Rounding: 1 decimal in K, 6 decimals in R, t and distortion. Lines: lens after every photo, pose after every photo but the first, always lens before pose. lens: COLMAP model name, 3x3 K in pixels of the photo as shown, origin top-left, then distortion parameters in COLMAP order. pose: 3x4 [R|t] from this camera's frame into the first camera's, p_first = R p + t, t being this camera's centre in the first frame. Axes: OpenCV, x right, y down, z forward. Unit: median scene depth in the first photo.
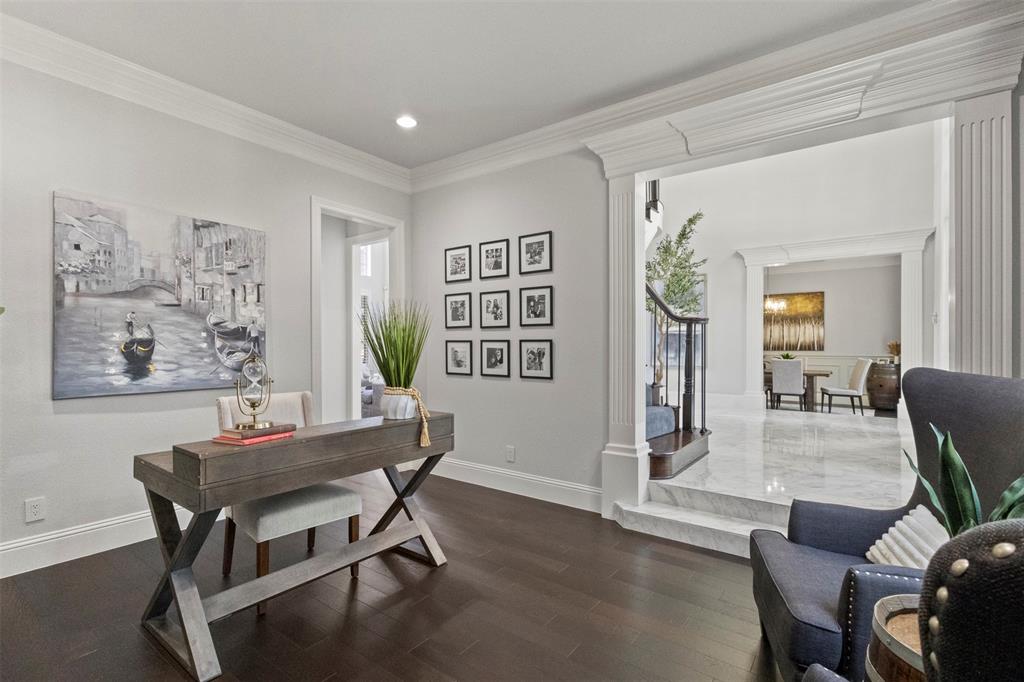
lens RADIAL K [[477.2, 0, 511.3], [0, 477.2, 346.6], [0, 0, 1]] dist [0.003462, -0.000036]
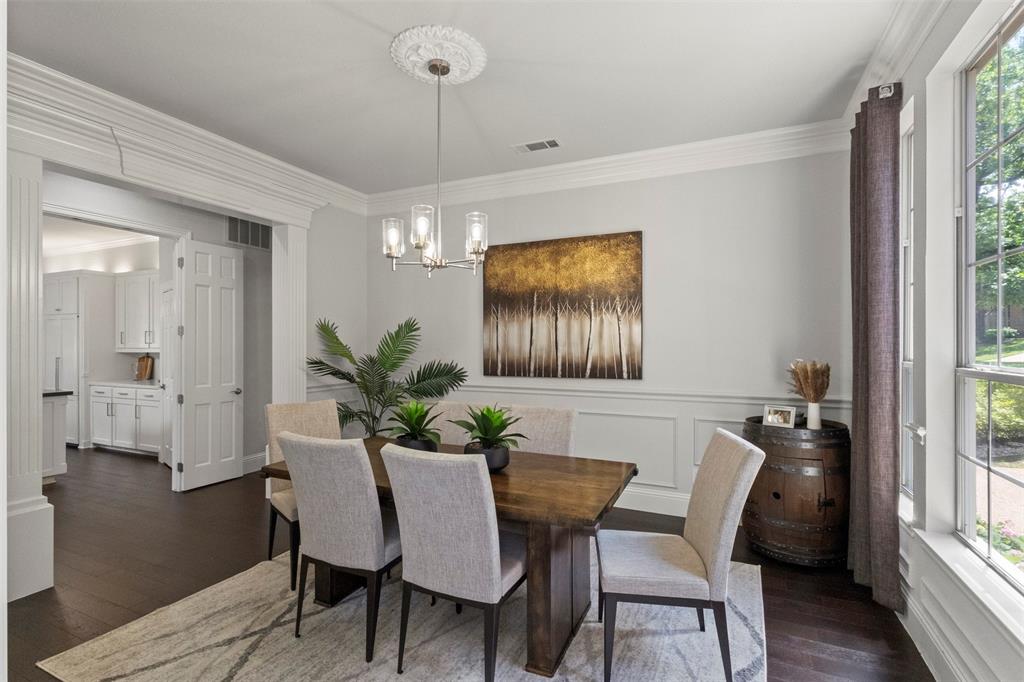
lens RADIAL K [[477.2, 0, 513.8], [0, 477.2, 339.5], [0, 0, 1]] dist [0.003462, -0.000036]
pose [[0.976993, 0.003240, 0.213245, 0.458740], [-0.001530, 0.999965, -0.008185, -0.021301], [-0.213264, 0.007671, 0.976964, 0.625852]]
